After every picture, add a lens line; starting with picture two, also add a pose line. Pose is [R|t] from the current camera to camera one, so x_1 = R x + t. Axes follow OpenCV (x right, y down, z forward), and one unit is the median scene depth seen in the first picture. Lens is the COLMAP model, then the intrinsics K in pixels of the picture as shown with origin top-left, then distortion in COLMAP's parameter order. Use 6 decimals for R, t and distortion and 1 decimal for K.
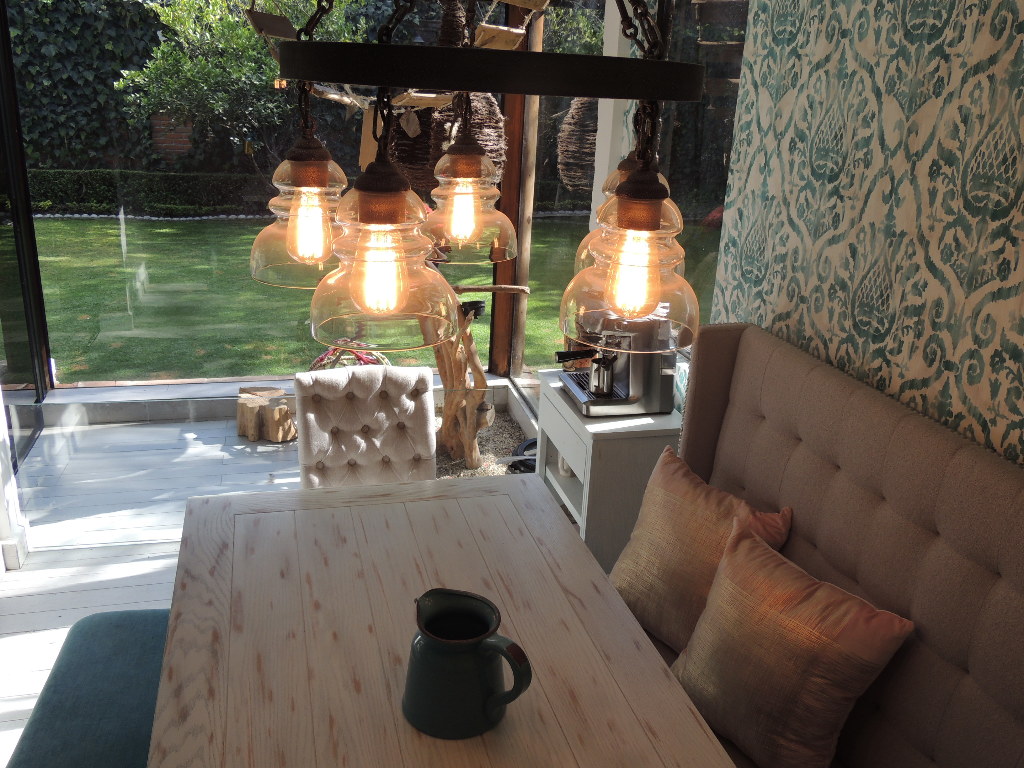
lens RADIAL K [[888.9, 0, 509.3], [0, 888.9, 383.7], [0, 0, 1]] dist [-0.046991, 0.002697]
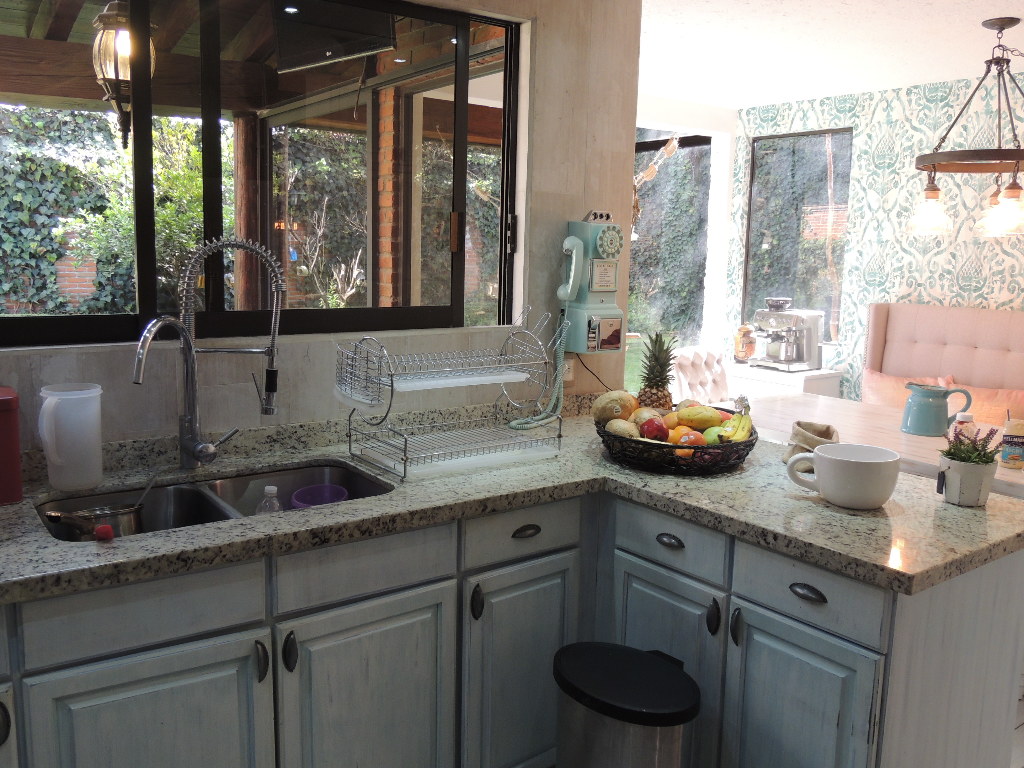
lens RADIAL K [[888.9, 0, 514.6], [0, 888.9, 380.4], [0, 0, 1]] dist [-0.046991, 0.002697]
pose [[0.929369, -0.082108, 0.359906, -1.238445], [0.143547, 0.978602, -0.147419, 0.275711], [-0.340100, 0.188670, 0.921268, -0.507091]]
